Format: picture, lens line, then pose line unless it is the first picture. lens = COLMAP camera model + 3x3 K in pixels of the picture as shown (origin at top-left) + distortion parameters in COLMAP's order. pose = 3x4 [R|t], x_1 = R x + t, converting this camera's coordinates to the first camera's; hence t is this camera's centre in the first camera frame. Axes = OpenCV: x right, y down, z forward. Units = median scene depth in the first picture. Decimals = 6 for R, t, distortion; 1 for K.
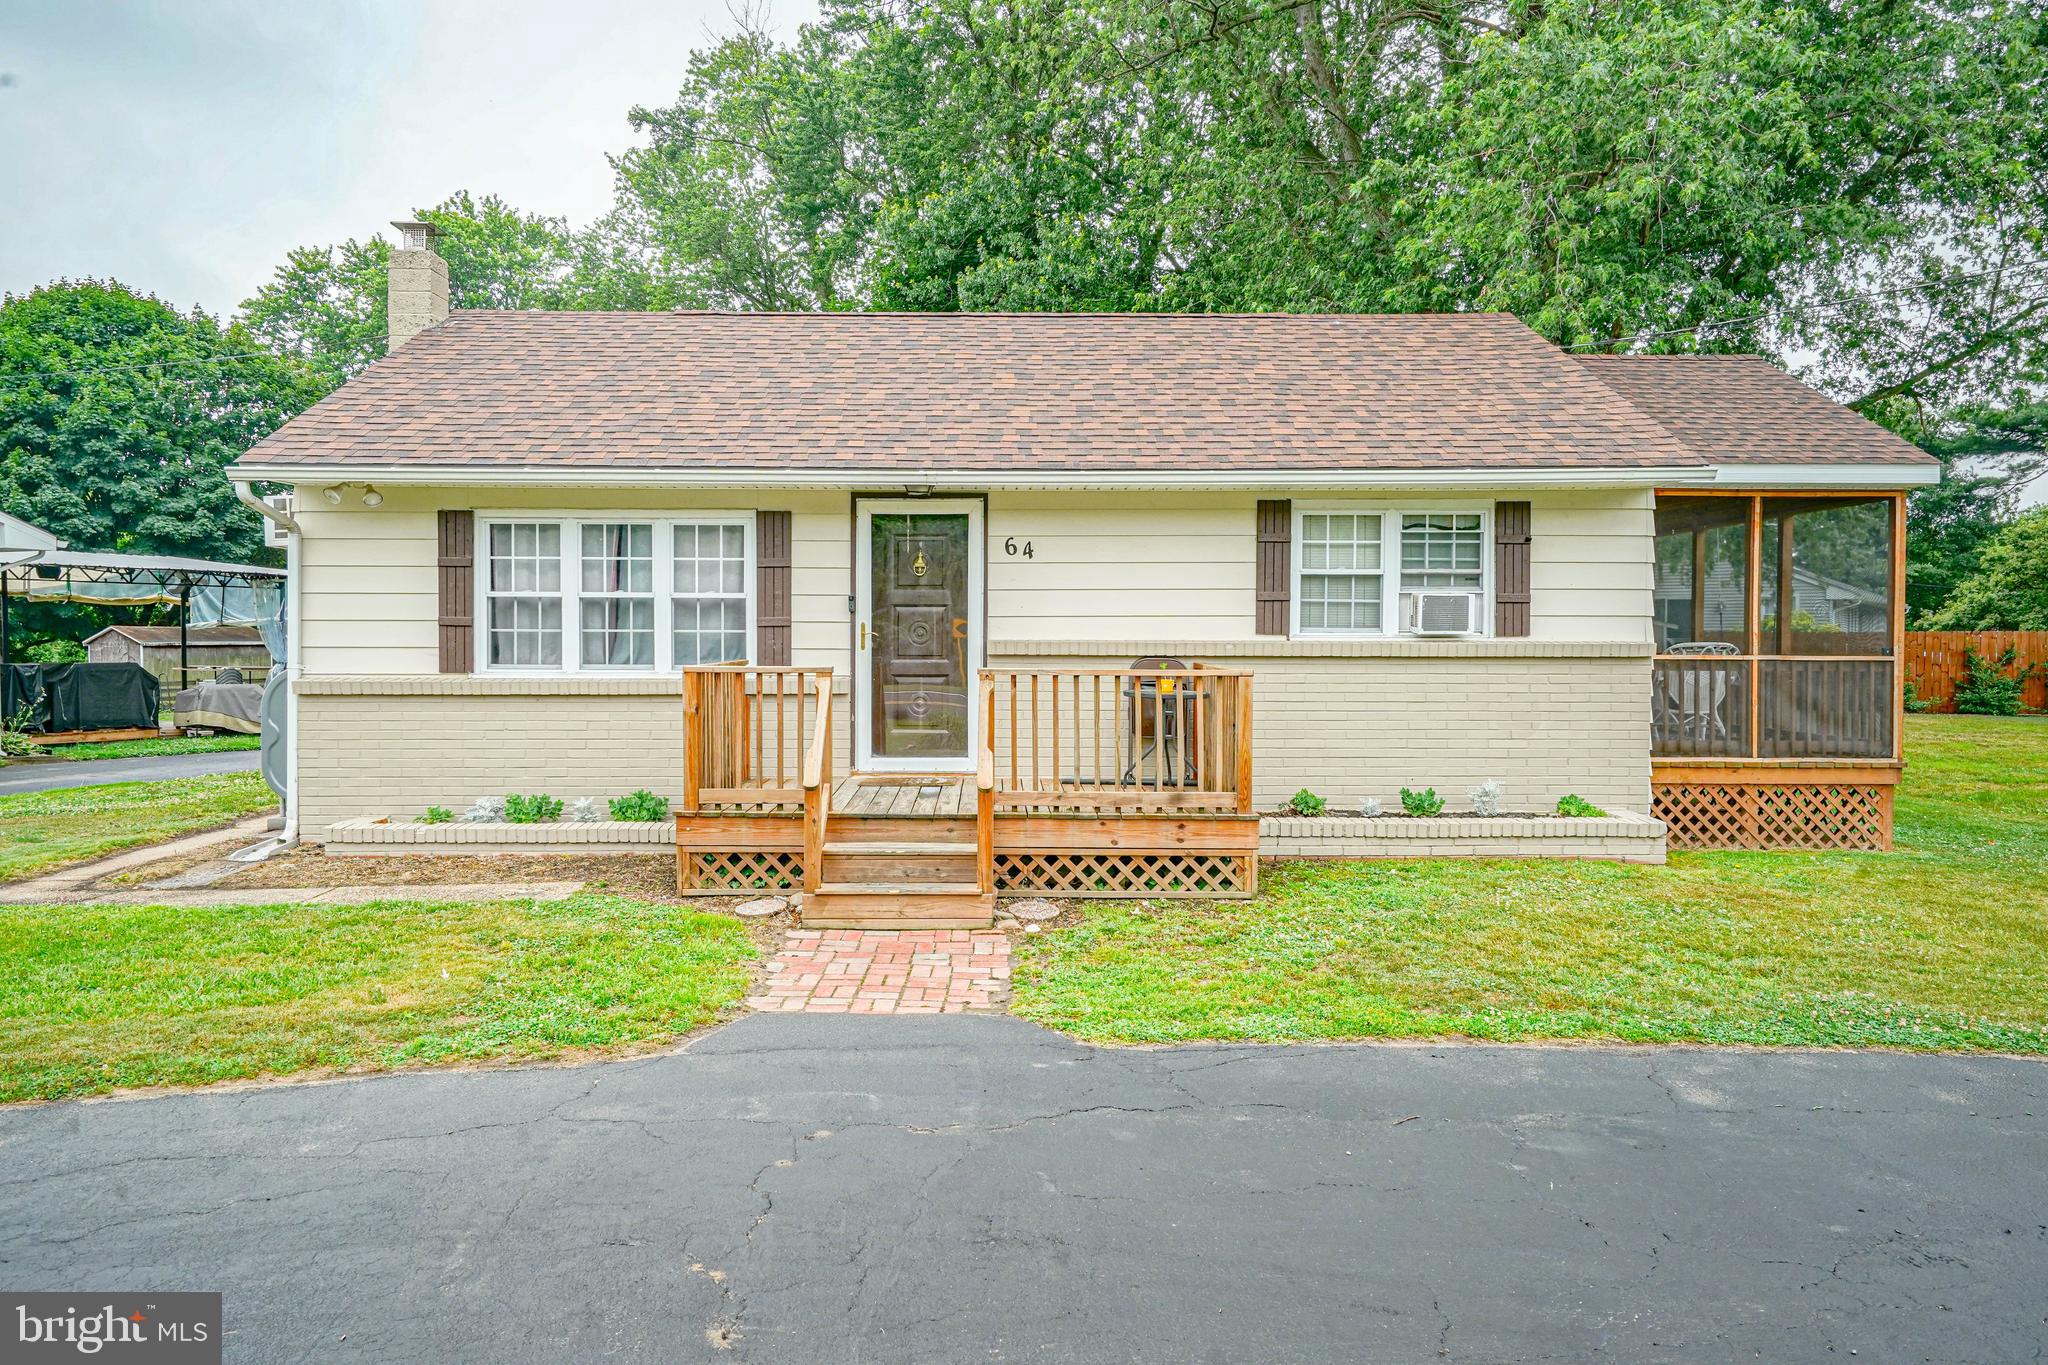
lens RADIAL K [[1306.4, 0, 1027.3], [0, 1306.4, 683.5], [0, 0, 1]] dist [-0.000336, 0.000024]
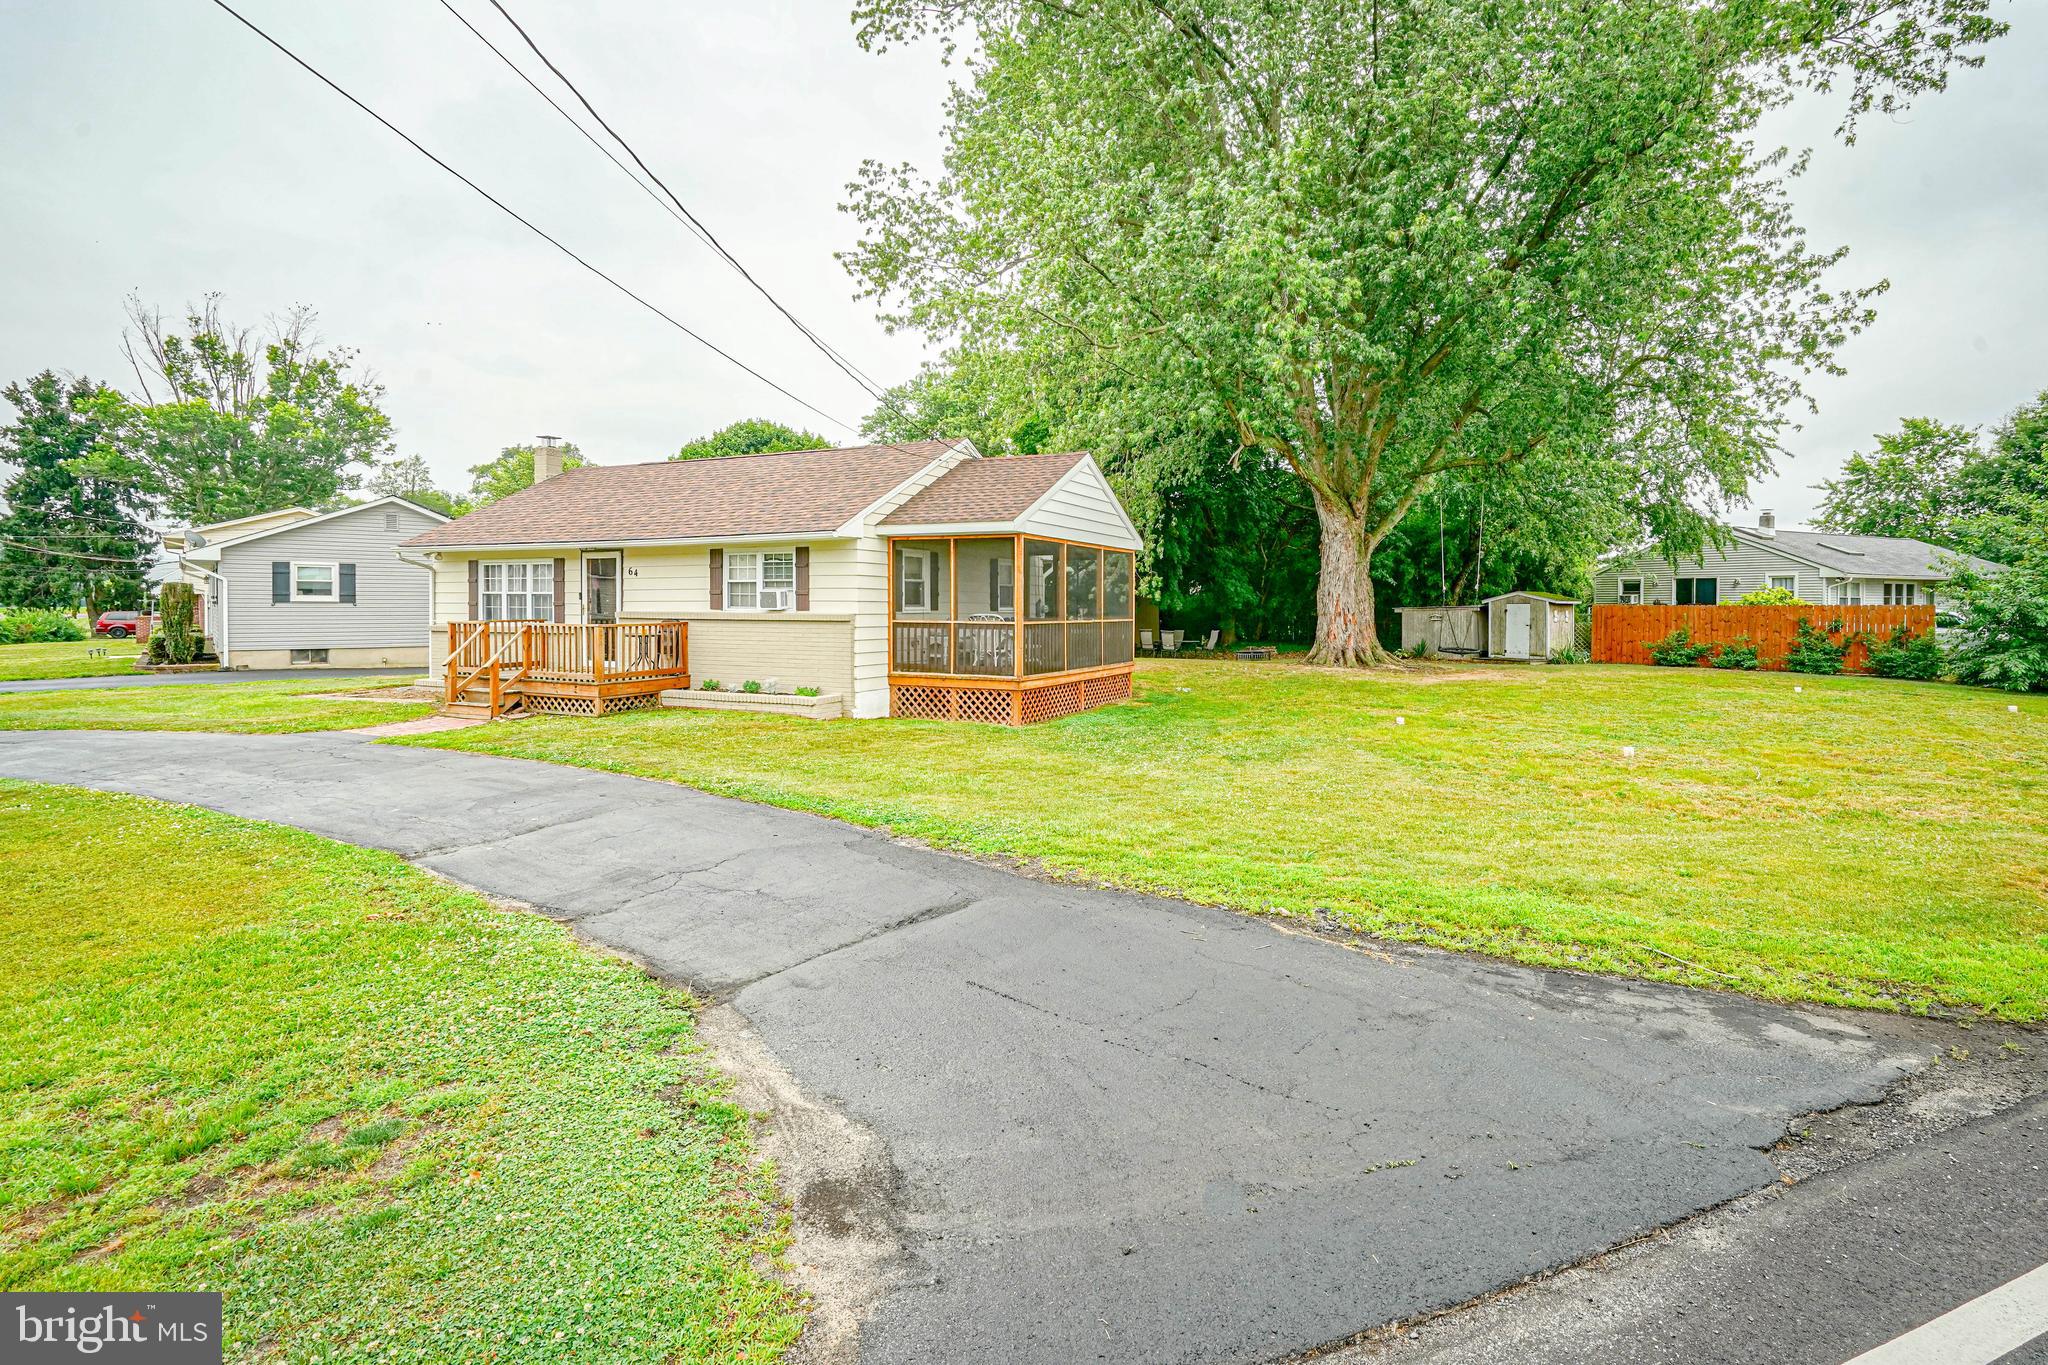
lens RADIAL K [[957.5, 0, 1097.2], [0, 957.5, 619.8], [0, 0, 1]] dist [0.002119, 0.000175]
pose [[0.916100, 0.007311, -0.400883, 1.434789], [-0.015235, 0.999746, -0.016584, -0.002945], [0.400660, 0.021300, 0.915979, -0.229540]]
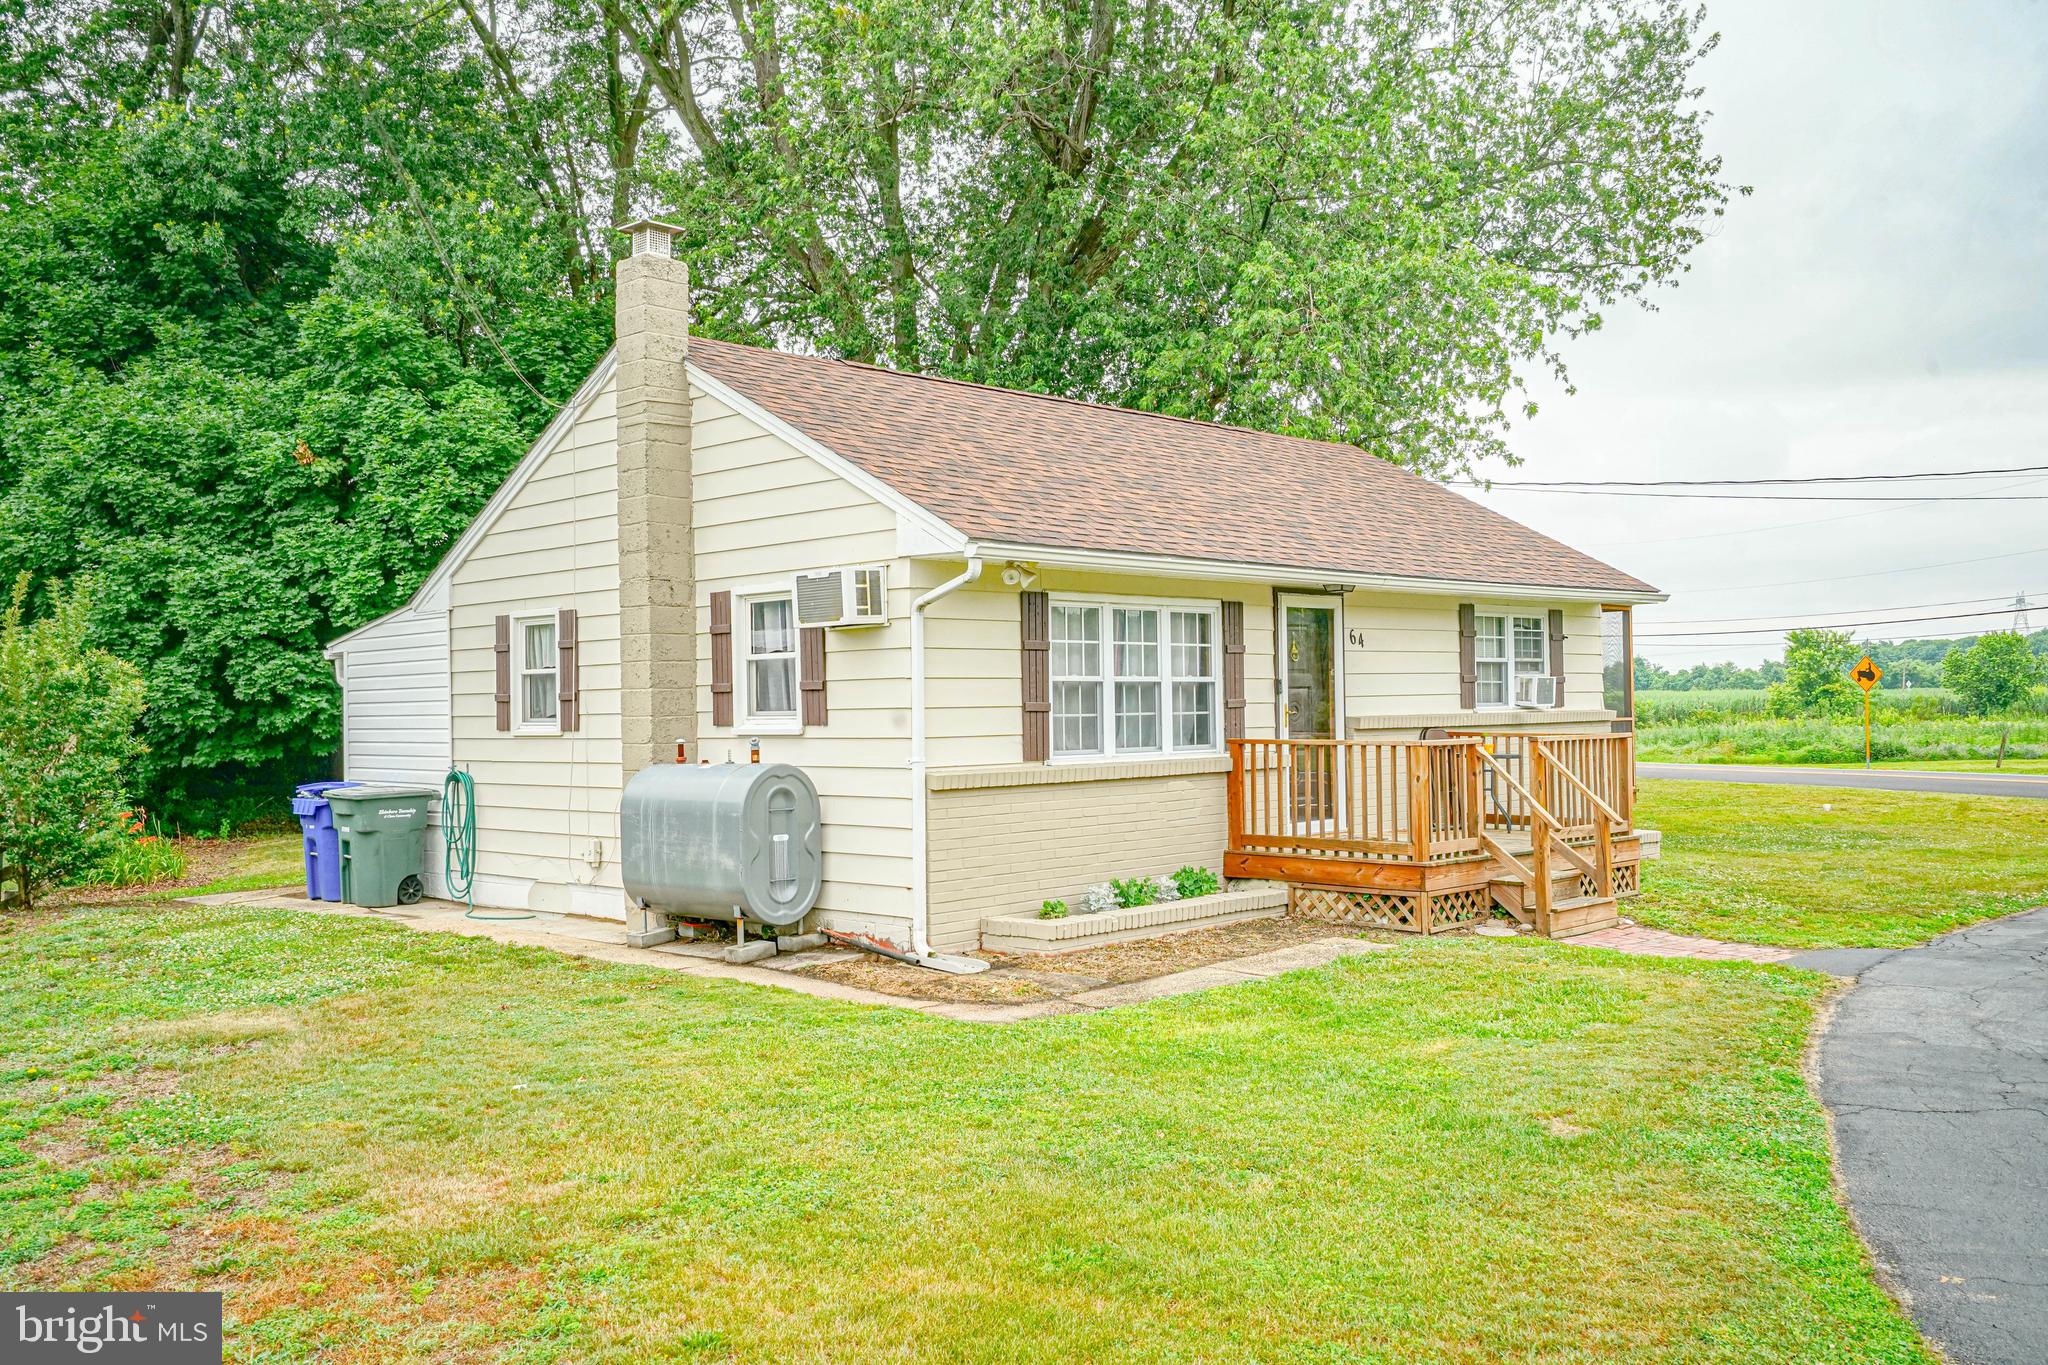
lens RADIAL K [[1795.3, 0, 1023.3], [0, 1795.3, 679.7], [0, 0, 1]] dist [-0.000109, -0.000067]
pose [[0.695470, -0.003099, 0.718548, -1.380268], [0.042044, 0.998453, -0.036387, -0.020124], [-0.717324, 0.055517, 0.694524, 0.091941]]
